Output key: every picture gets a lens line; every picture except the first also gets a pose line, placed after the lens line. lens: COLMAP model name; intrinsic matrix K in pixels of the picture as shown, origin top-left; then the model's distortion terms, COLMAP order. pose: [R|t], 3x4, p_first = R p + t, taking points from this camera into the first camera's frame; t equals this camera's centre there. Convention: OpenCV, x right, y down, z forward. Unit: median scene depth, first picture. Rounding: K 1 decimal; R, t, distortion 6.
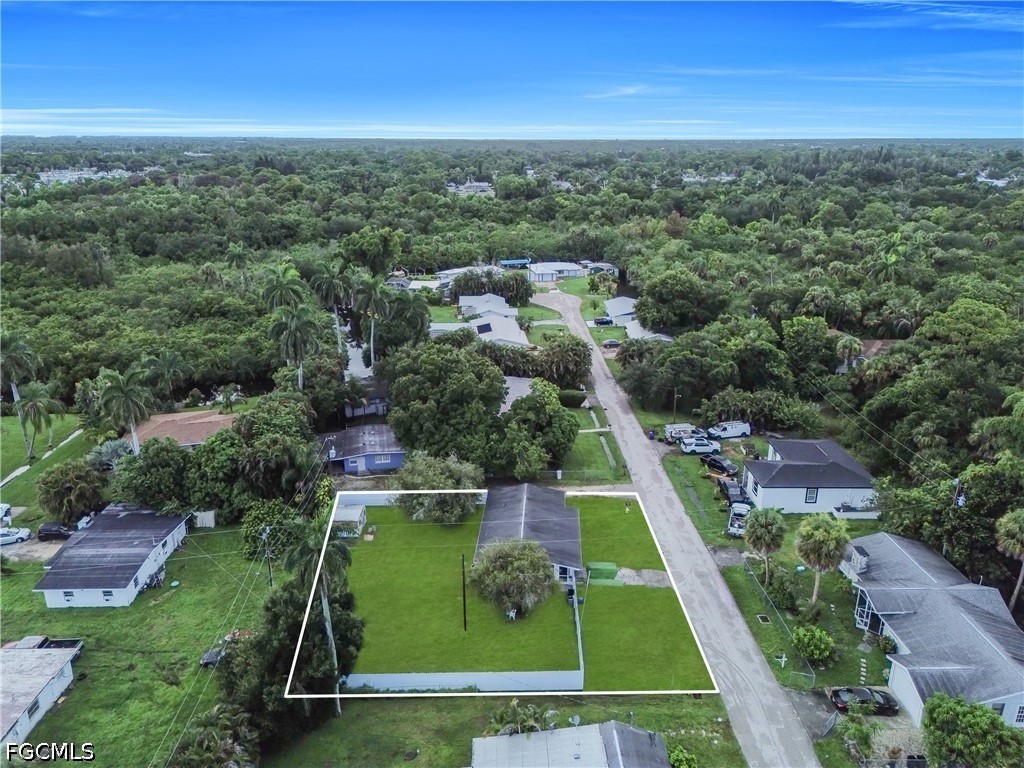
lens RADIAL K [[717.8, 0, 512.0], [0, 717.8, 384.0], [0, 0, 1]] dist [0.089436, -0.092813]
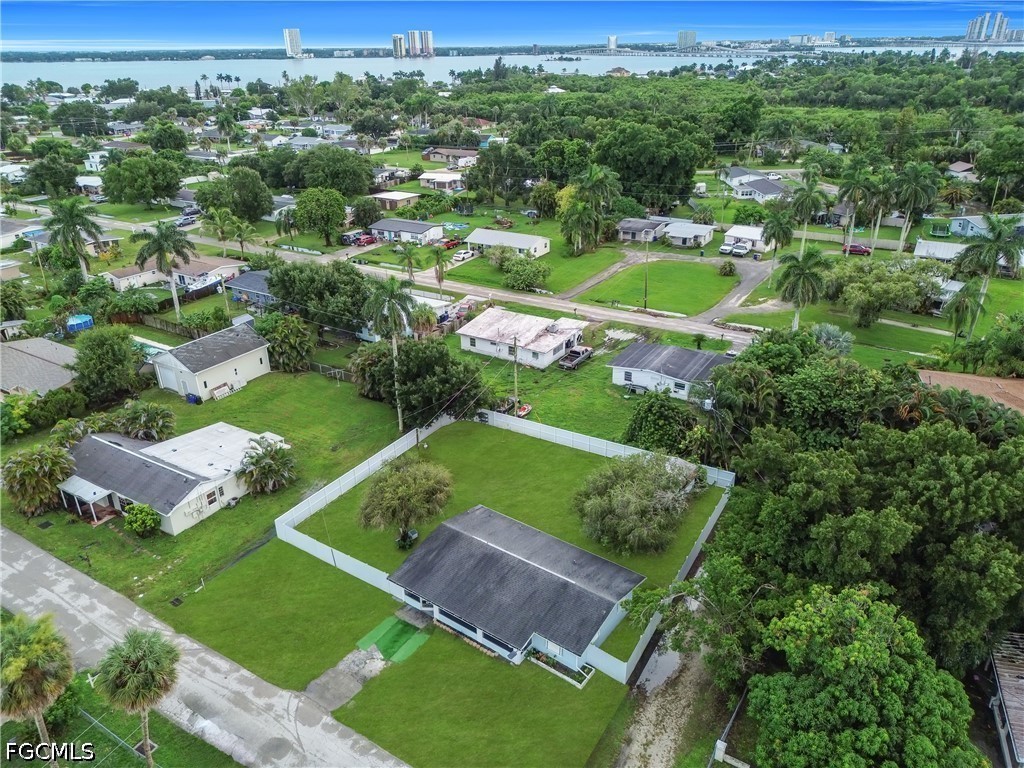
lens RADIAL K [[718.5, 0, 512.0], [0, 718.5, 384.0], [0, 0, 1]] dist [0.056662, -0.038728]
pose [[-0.542828, 0.356749, -0.760308, 0.630717], [-0.259784, 0.789573, 0.555955, -0.419720], [0.798655, 0.499304, -0.335925, 1.522082]]
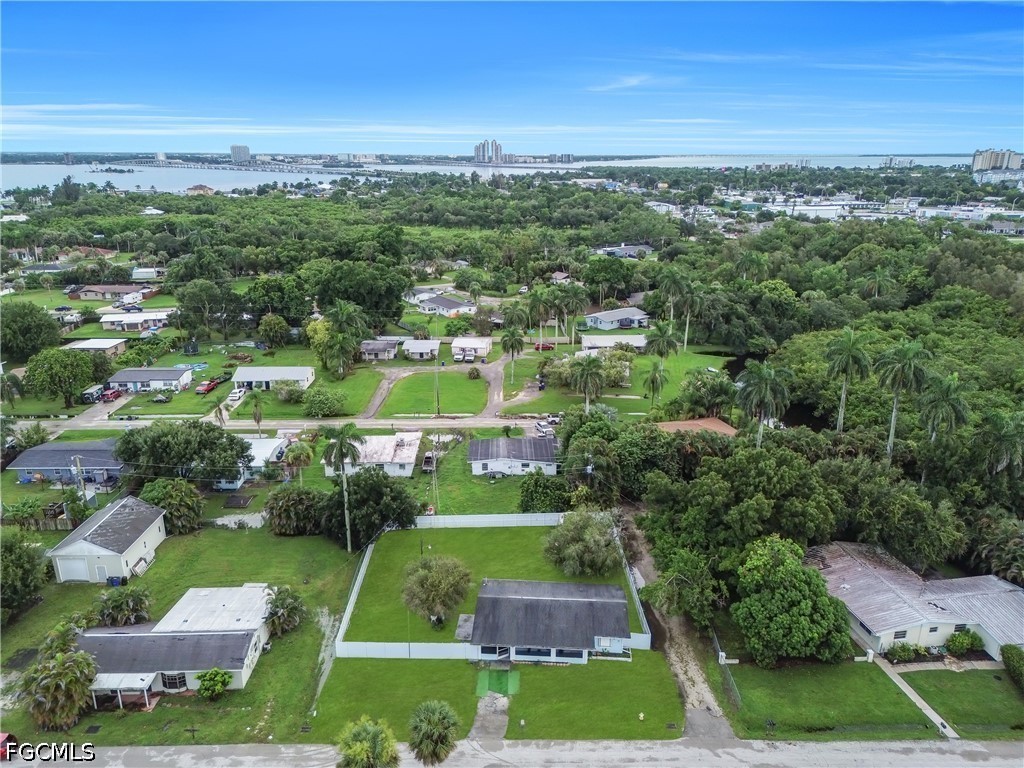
lens RADIAL K [[717.8, 0, 512.0], [0, 717.8, 384.0], [0, 0, 1]] dist [0.089436, -0.092813]
pose [[-0.005021, 0.296781, -0.954932, 1.138032], [-0.324165, 0.902894, 0.282312, -0.439201], [0.945987, 0.310973, 0.091673, 1.036505]]
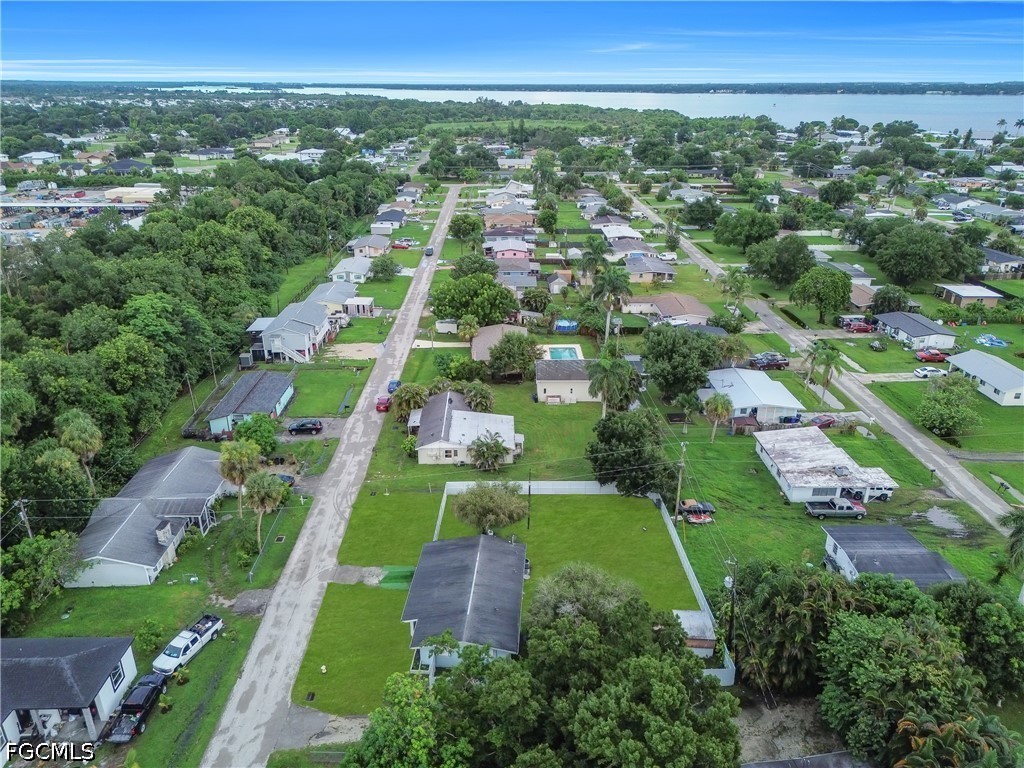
lens RADIAL K [[734.9, 0, 511.4], [0, 734.9, 349.4], [0, 0, 1]] dist [0.091907, -0.096867]
pose [[-0.999973, -0.007207, 0.001648, -0.038252], [-0.004601, 0.781225, 0.624232, -0.792451], [-0.005787, 0.624208, -0.781237, 2.040039]]
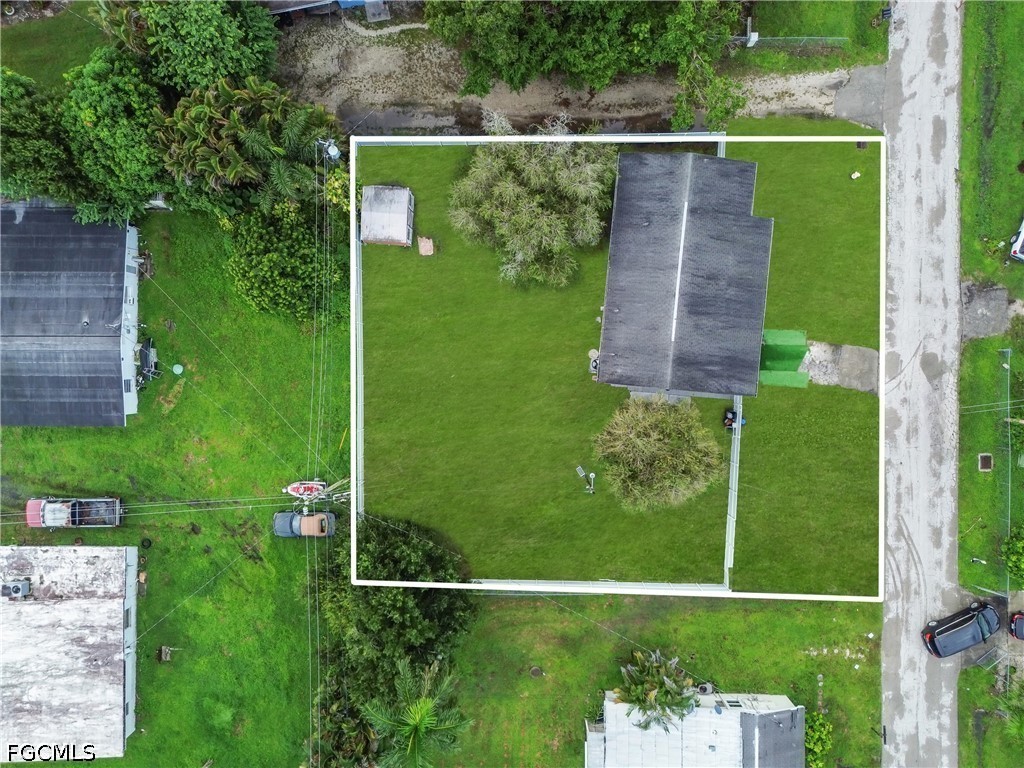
lens RADIAL K [[717.8, 0, 512.0], [0, 717.8, 384.0], [0, 0, 1]] dist [0.089436, -0.092813]
pose [[0.999256, 0.027846, -0.026683, -0.141085], [0.016756, 0.309707, 0.950685, -0.492759], [0.034737, -0.950424, 0.309010, 0.961765]]
